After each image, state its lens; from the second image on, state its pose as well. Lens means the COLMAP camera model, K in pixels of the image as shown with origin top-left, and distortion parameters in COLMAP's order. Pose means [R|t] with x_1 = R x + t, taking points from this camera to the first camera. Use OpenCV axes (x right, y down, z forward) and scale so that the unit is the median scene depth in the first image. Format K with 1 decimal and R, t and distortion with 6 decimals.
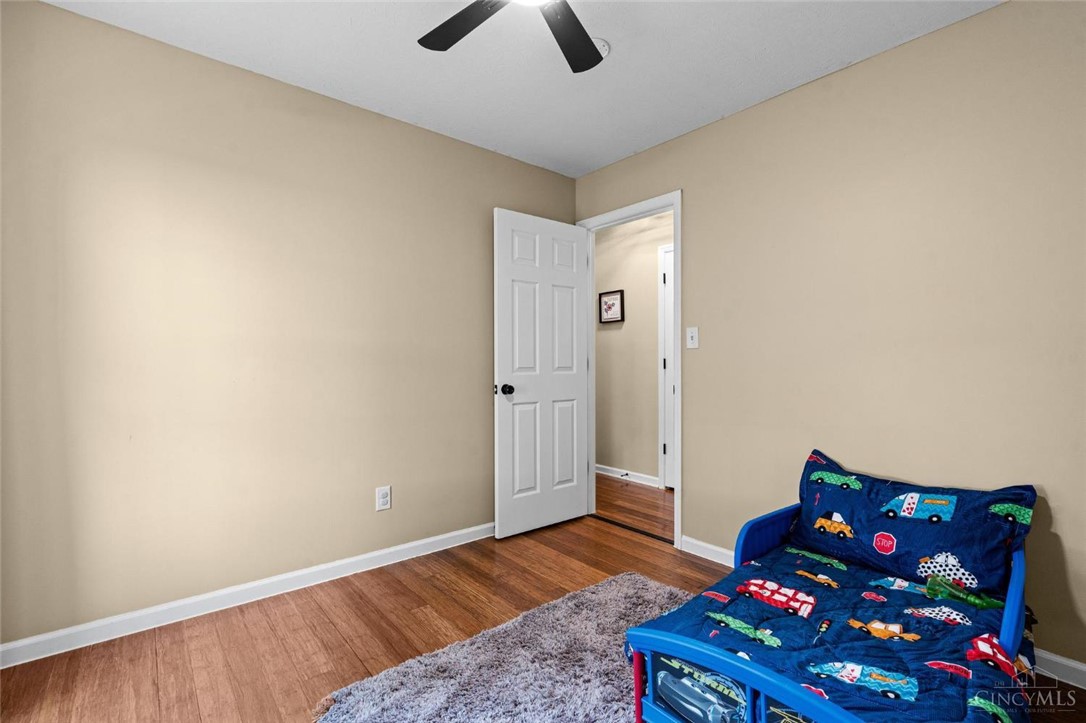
lens RADIAL K [[488.3, 0, 543.0], [0, 488.3, 361.5], [0, 0, 1]] dist [-0.001322, 0.000091]
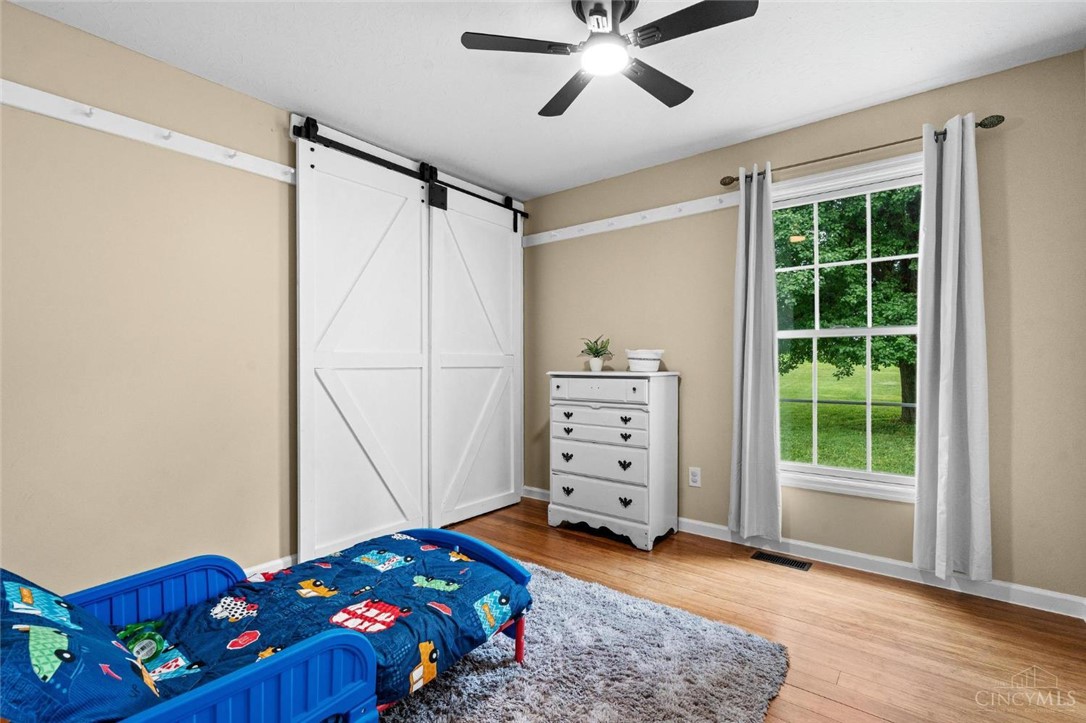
lens RADIAL K [[488.3, 0, 543.0], [0, 488.3, 361.5], [0, 0, 1]] dist [-0.001322, 0.000091]
pose [[-0.979170, -0.001097, -0.203037, 0.353122], [-0.001246, 0.999999, 0.000605, 0.000966], [0.203036, 0.000845, -0.979171, 1.984637]]
